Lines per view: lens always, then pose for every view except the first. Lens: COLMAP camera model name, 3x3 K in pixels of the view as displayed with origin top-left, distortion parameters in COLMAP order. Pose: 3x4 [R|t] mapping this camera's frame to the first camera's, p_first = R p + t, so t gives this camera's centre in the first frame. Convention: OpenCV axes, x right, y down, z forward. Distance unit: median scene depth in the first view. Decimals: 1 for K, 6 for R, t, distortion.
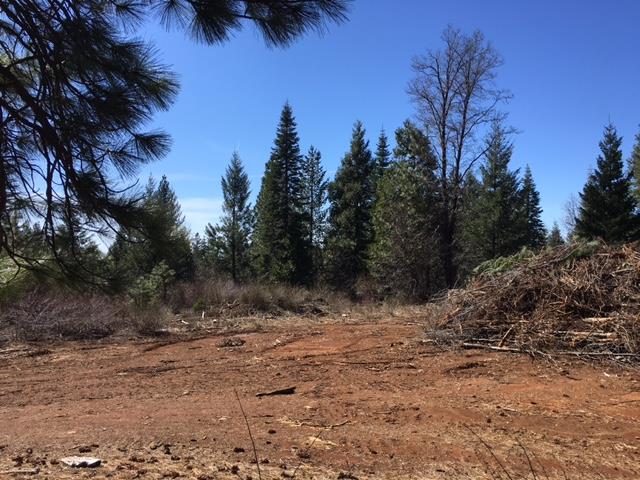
lens RADIAL K [[537.7, 0, 319.3], [0, 537.7, 240.5], [0, 0, 1]] dist [0.048390, -0.002445]
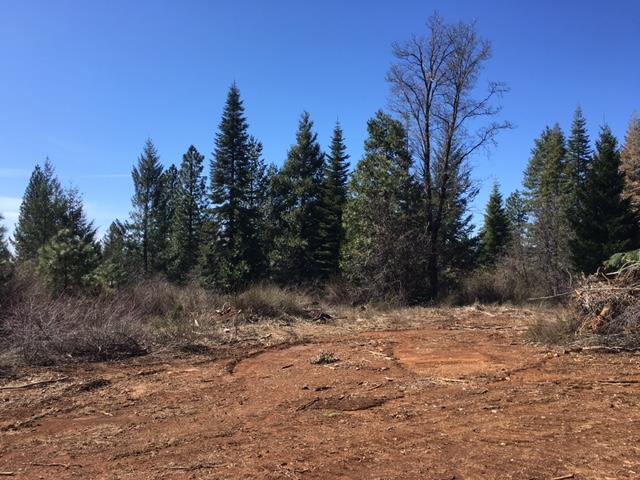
lens RADIAL K [[537.7, 0, 320.6], [0, 537.7, 240.2], [0, 0, 1]] dist [0.048390, -0.002445]
pose [[0.969230, 0.015845, 0.245648, -0.136844], [-0.012608, 0.999812, -0.014743, 0.013745], [-0.245835, 0.011192, 0.969247, 0.102252]]
